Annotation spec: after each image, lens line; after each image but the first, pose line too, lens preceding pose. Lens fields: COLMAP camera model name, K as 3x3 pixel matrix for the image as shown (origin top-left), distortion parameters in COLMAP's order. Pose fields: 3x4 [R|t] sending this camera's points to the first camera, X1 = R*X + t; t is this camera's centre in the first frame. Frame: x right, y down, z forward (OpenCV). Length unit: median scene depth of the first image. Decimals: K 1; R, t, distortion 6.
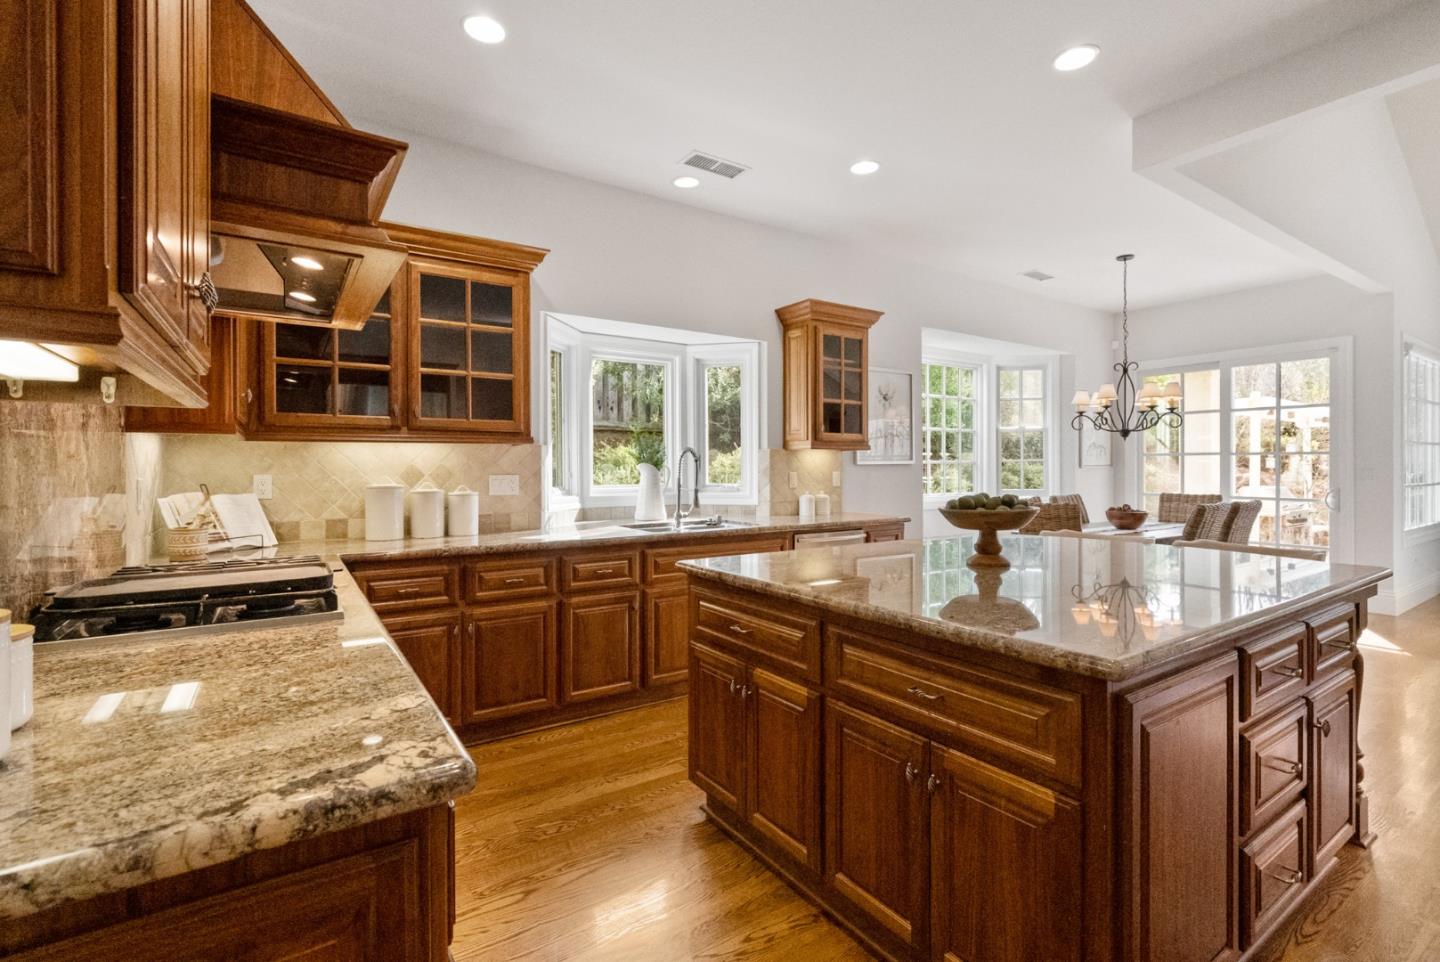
lens RADIAL K [[660.2, 0, 720.0], [0, 660.2, 481.0], [0, 0, 1]] dist [-0.001904, 0.000110]
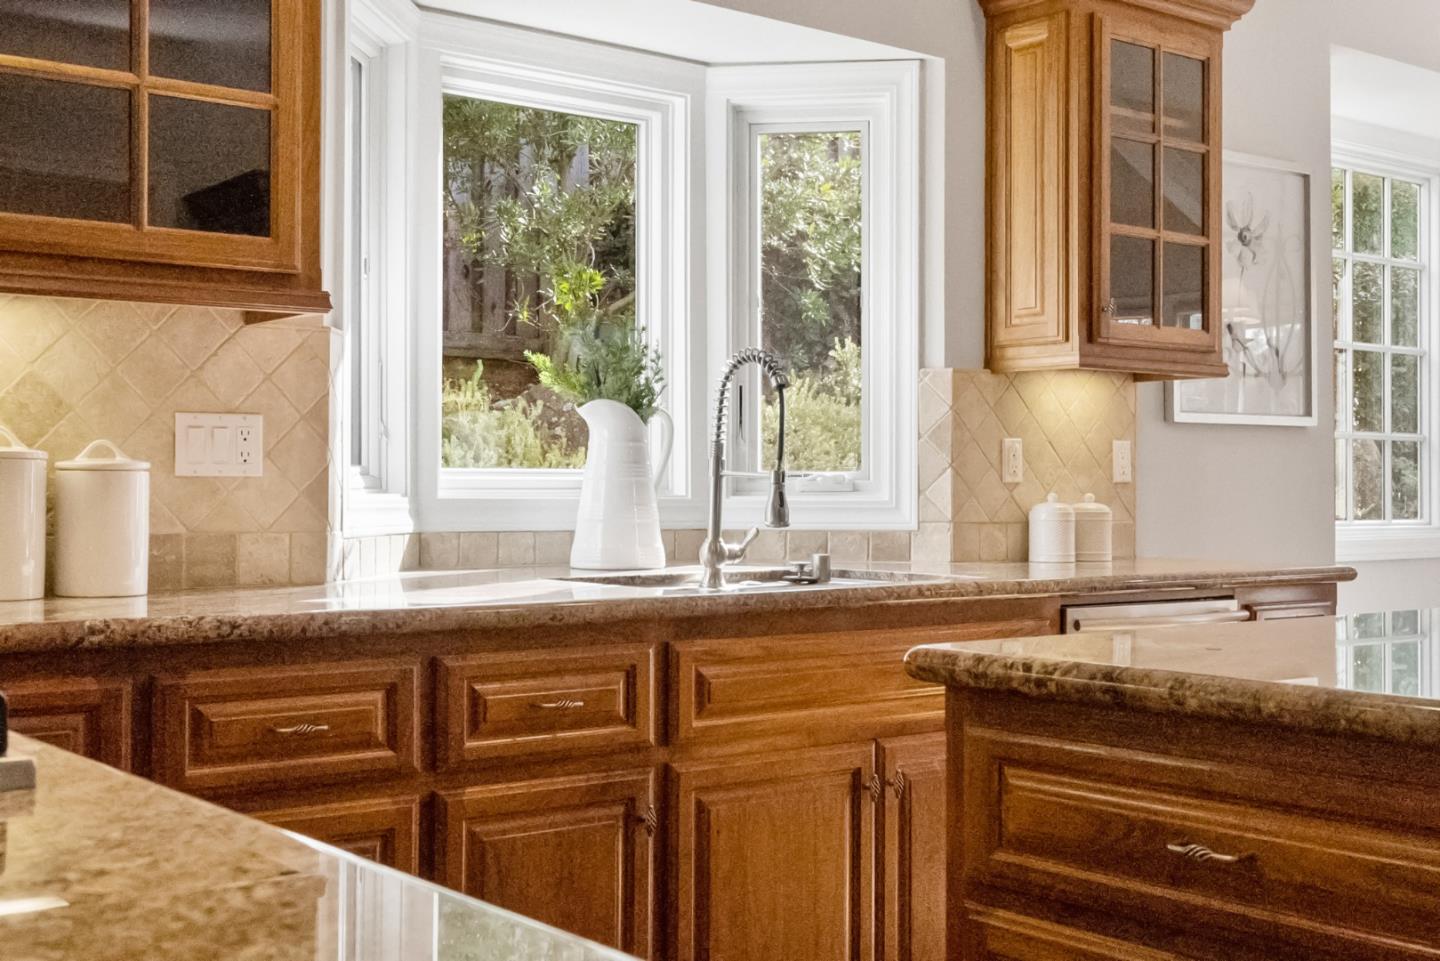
lens RADIAL K [[1761.4, 0, 720.0], [0, 1761.4, 480.5], [0, 0, 1]] dist [0.015722, 0.020766]
pose [[0.997057, 0.007252, 0.076322, -0.123813], [-0.005335, 0.999666, -0.025299, 0.036613], [-0.076480, 0.024818, 0.996762, 0.100391]]
